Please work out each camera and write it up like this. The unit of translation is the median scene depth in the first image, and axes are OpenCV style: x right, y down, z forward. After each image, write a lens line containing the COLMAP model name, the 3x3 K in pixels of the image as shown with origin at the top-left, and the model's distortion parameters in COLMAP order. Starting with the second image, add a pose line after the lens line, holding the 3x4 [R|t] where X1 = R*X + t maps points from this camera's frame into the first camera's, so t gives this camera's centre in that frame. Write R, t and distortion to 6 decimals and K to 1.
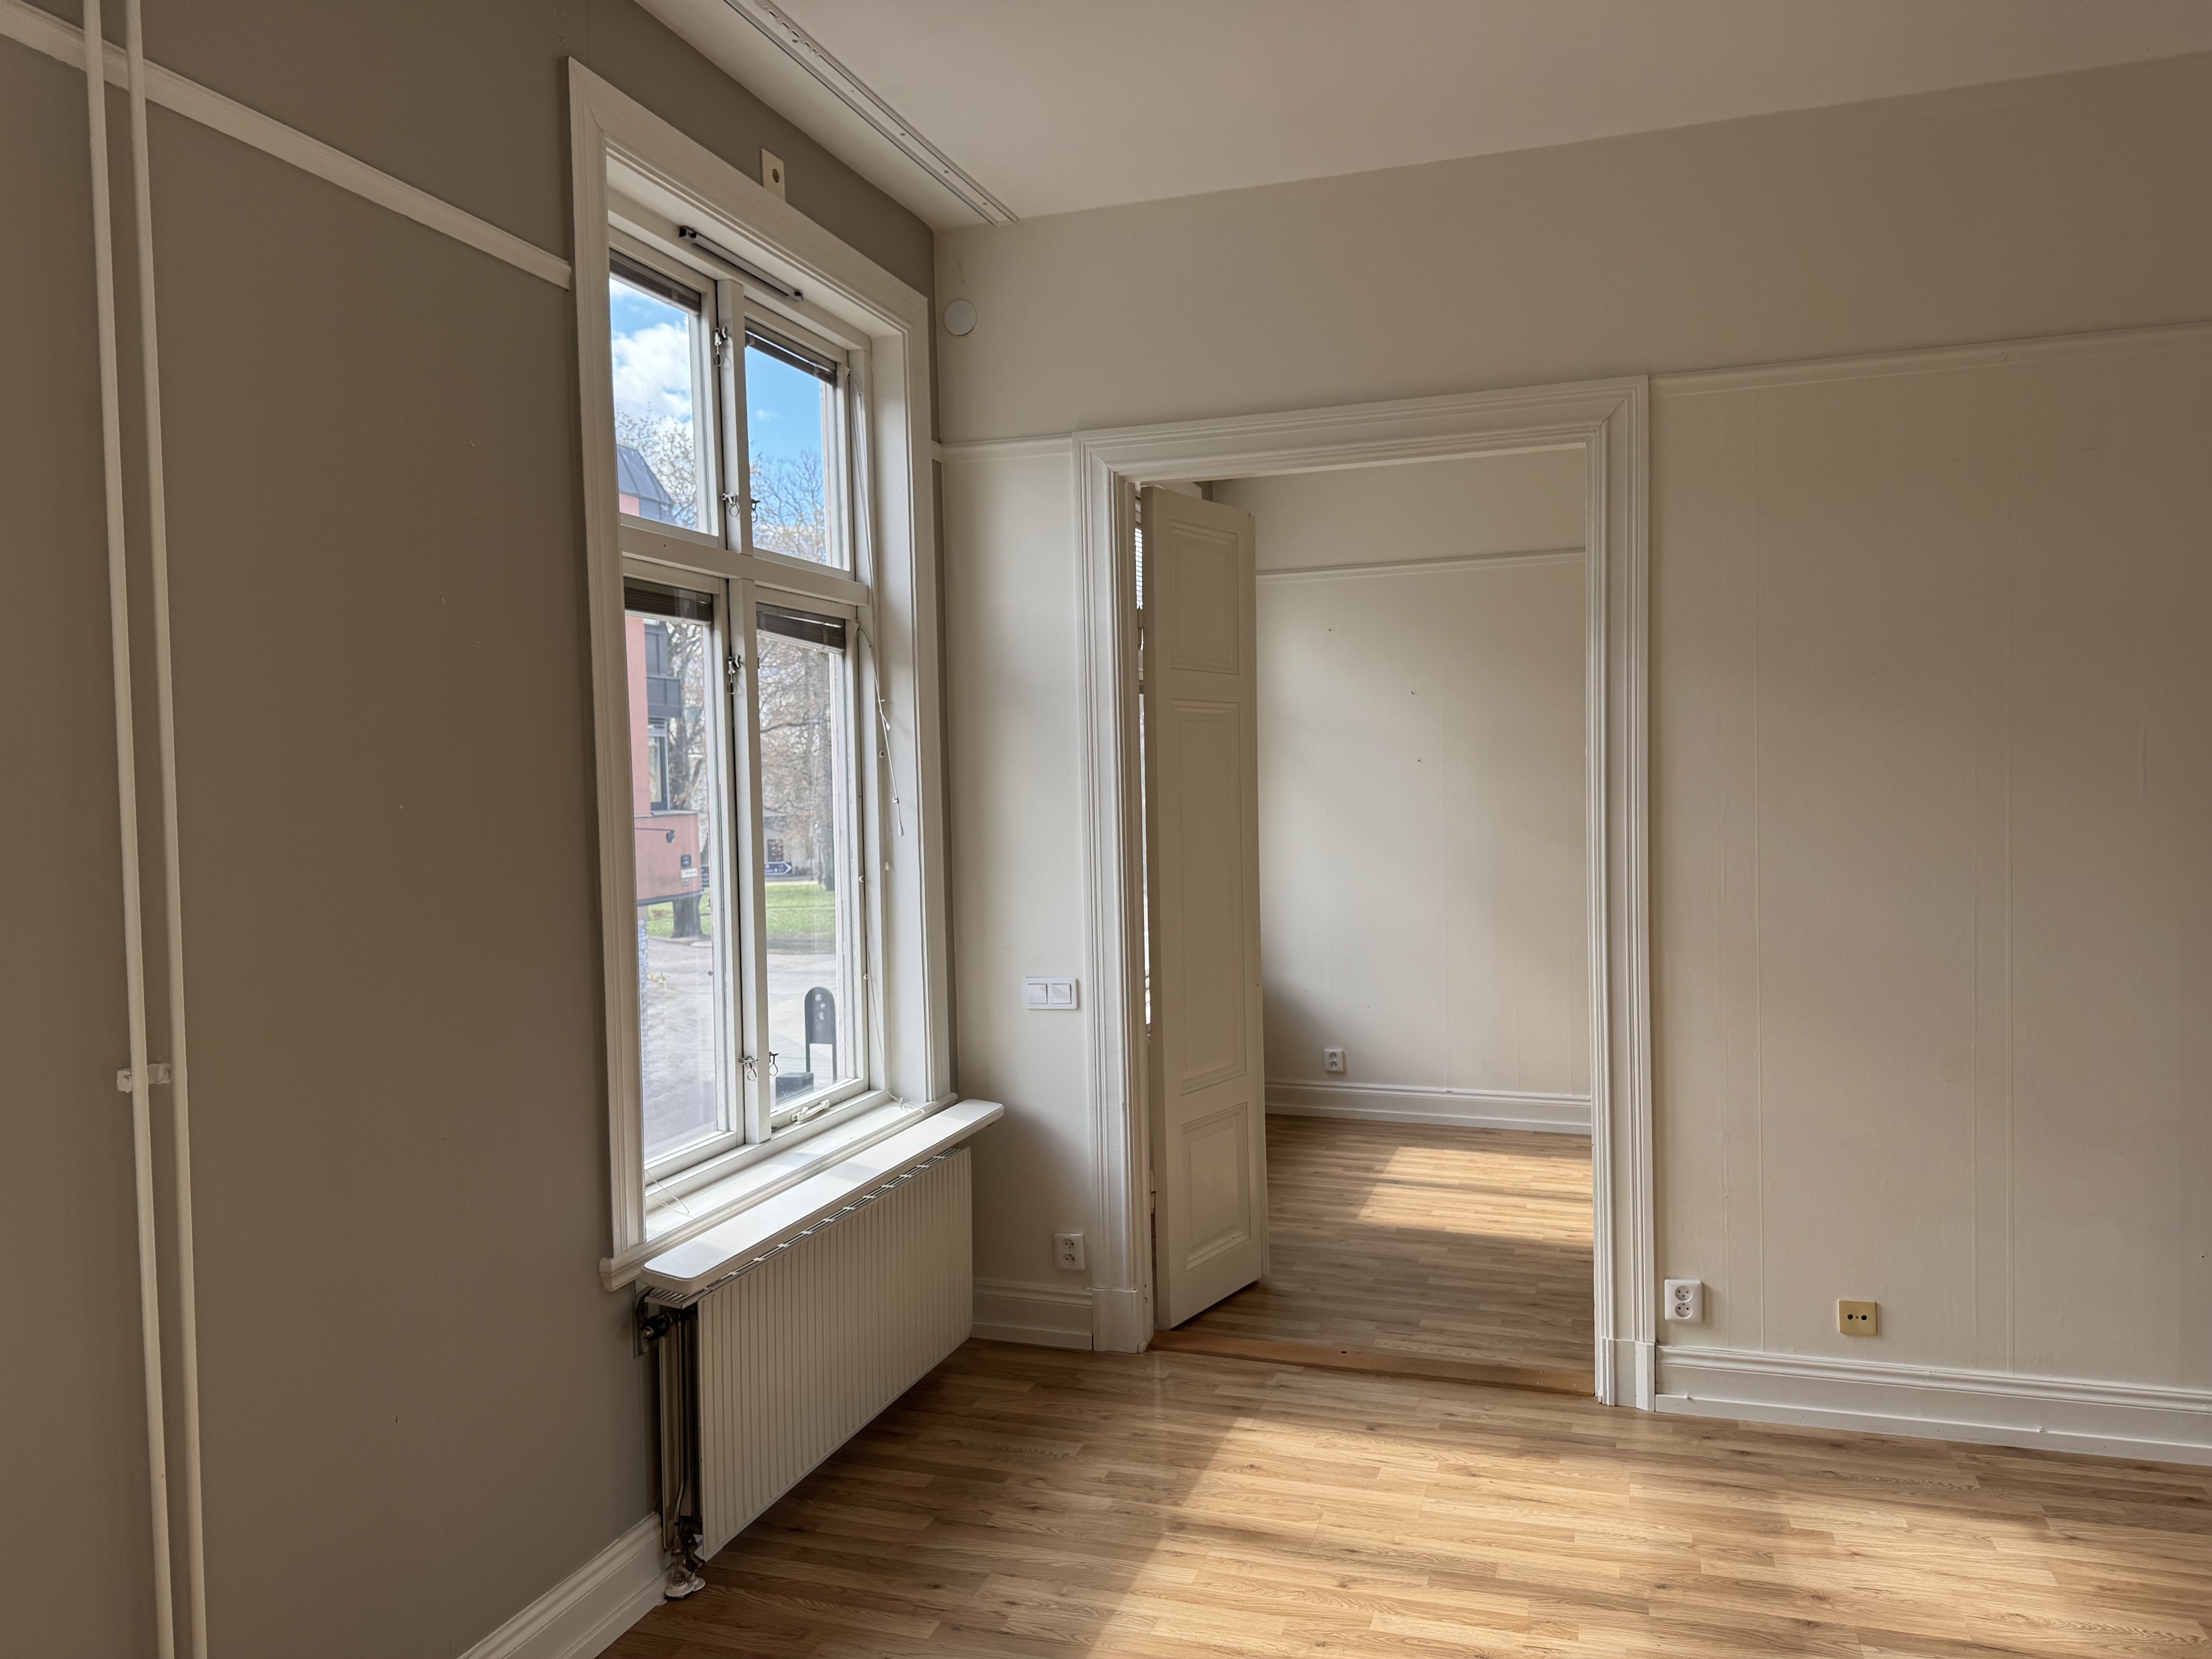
lens RADIAL K [[1605.2, 0, 1109.9], [0, 1605.2, 841.4], [0, 0, 1]] dist [0.007386, -0.006078]
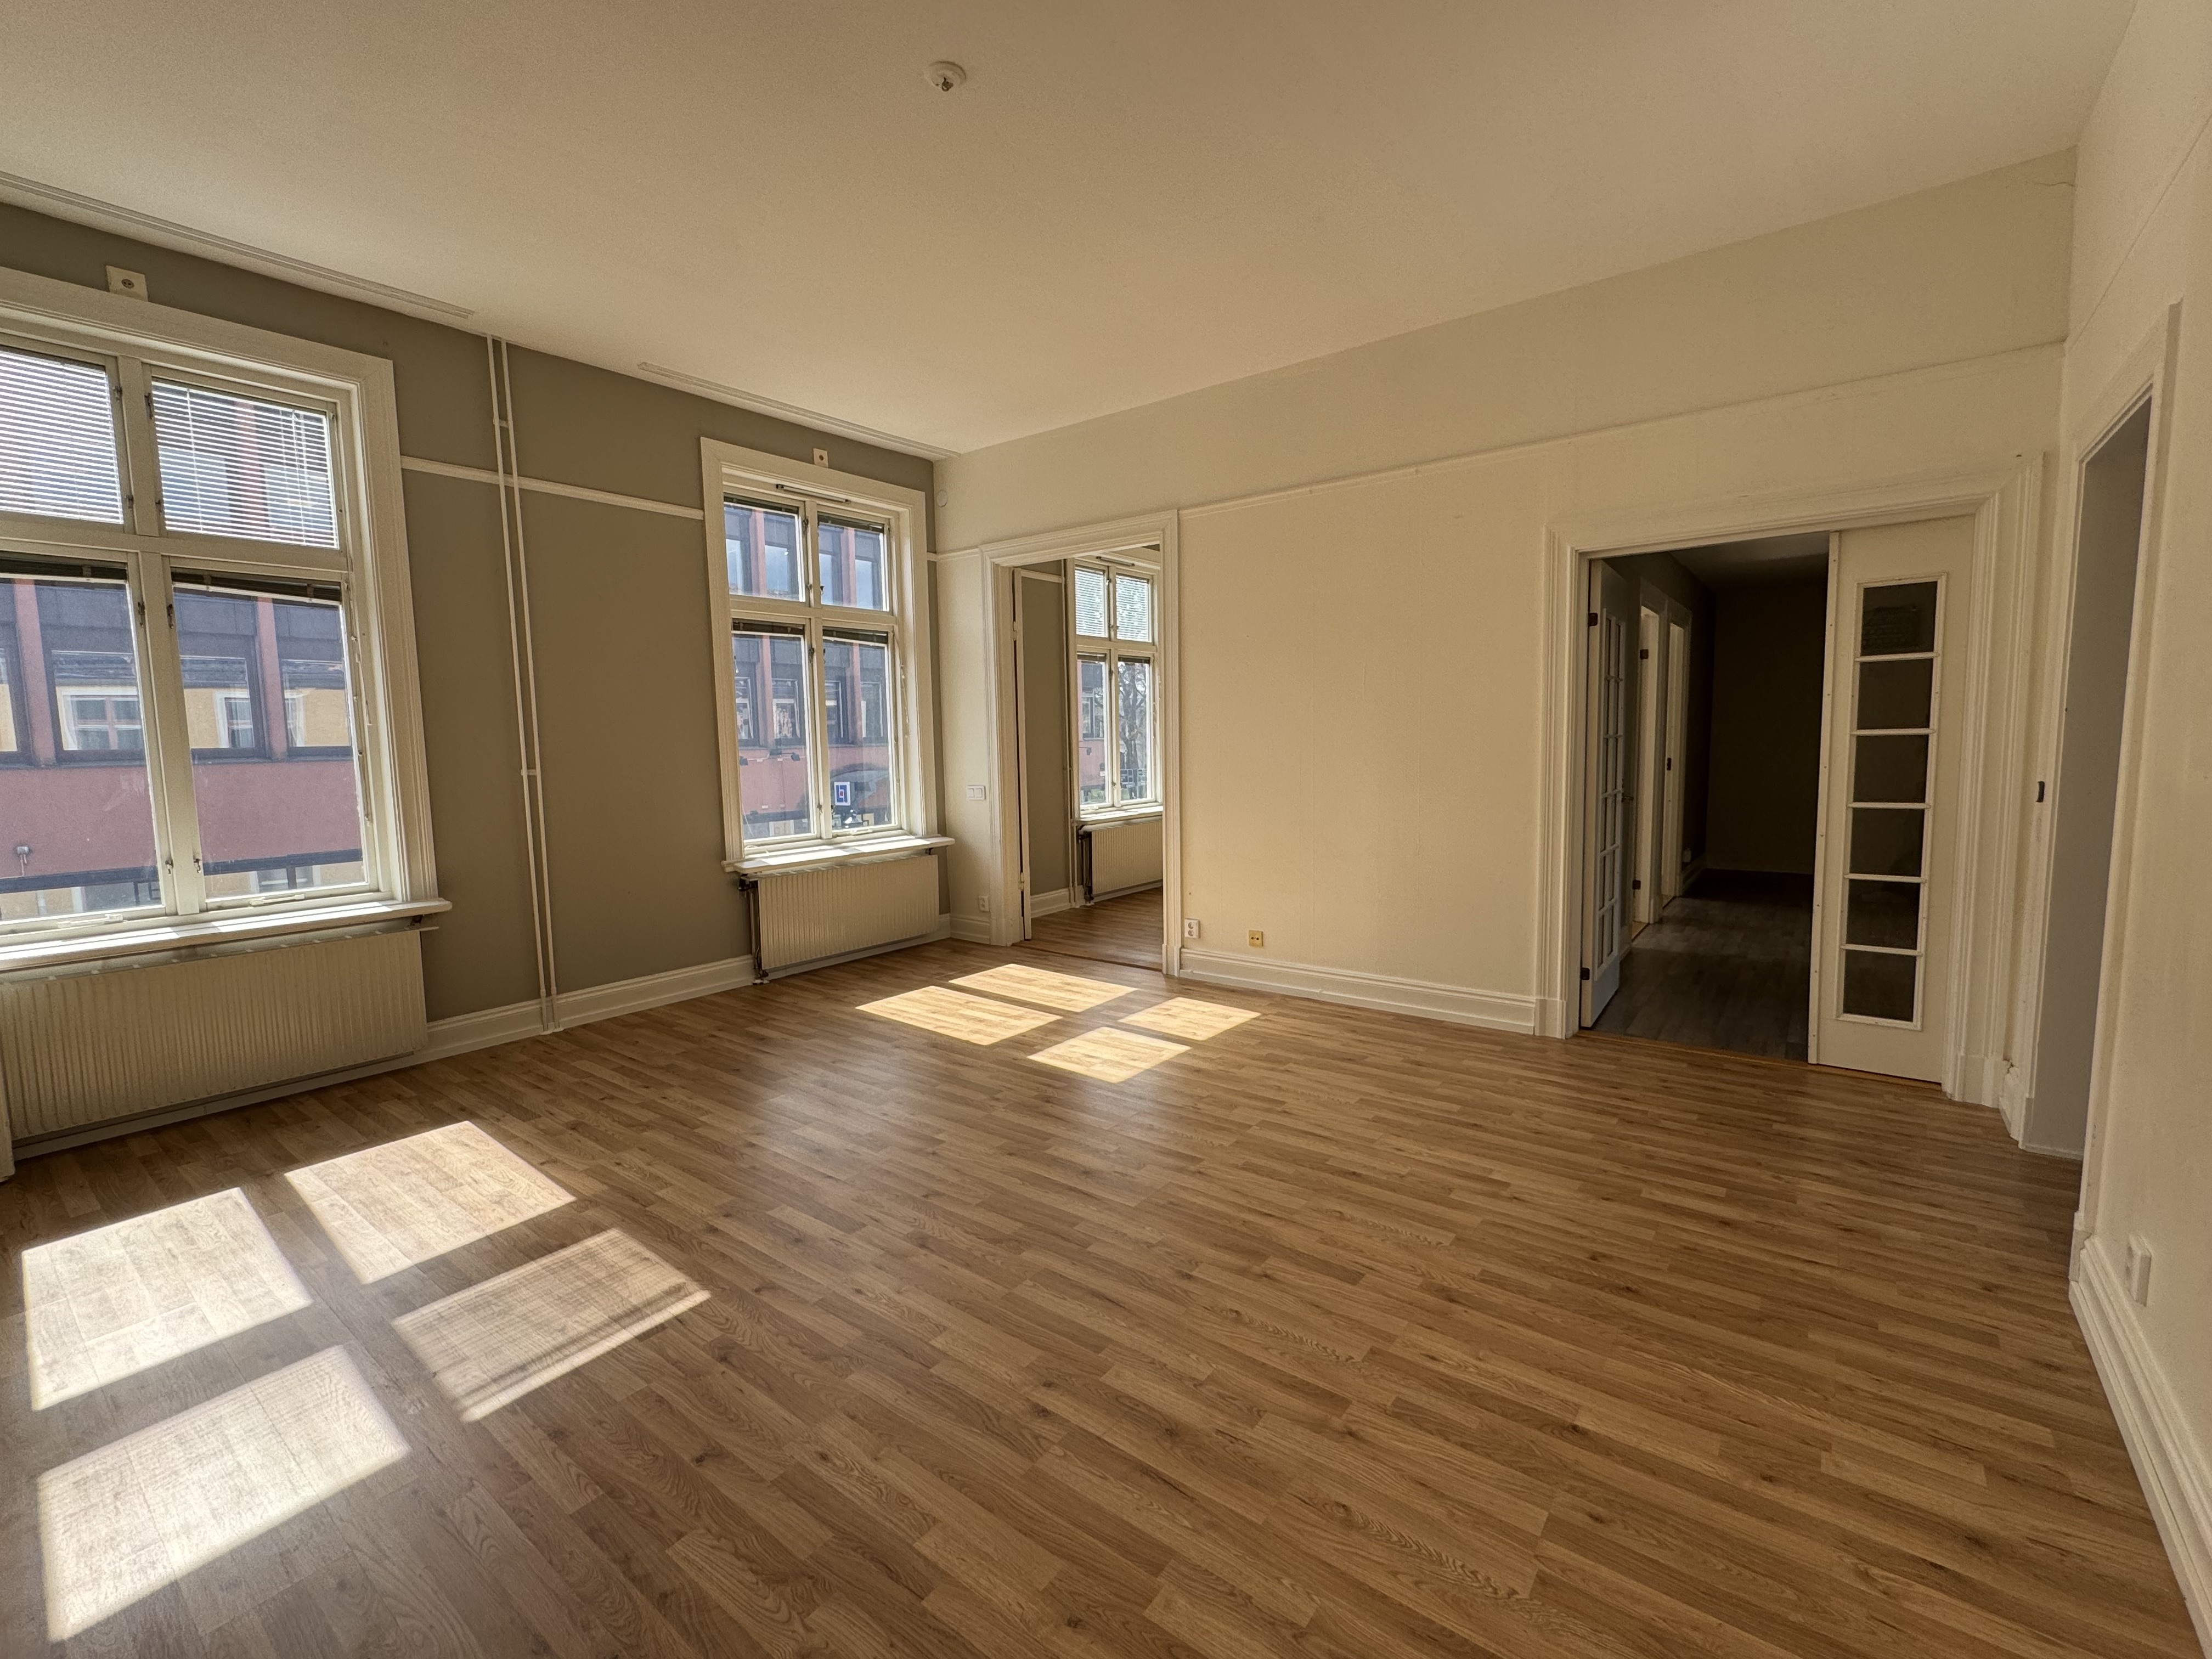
lens RADIAL K [[974.1, 0, 1102.4], [0, 974.1, 834.9], [0, 0, 1]] dist [-0.003064, -0.000537]
pose [[0.940896, 0.038166, -0.336539, 0.736293], [-0.014264, 0.997214, 0.073211, 0.061601], [0.338396, -0.064084, 0.938819, -0.328369]]
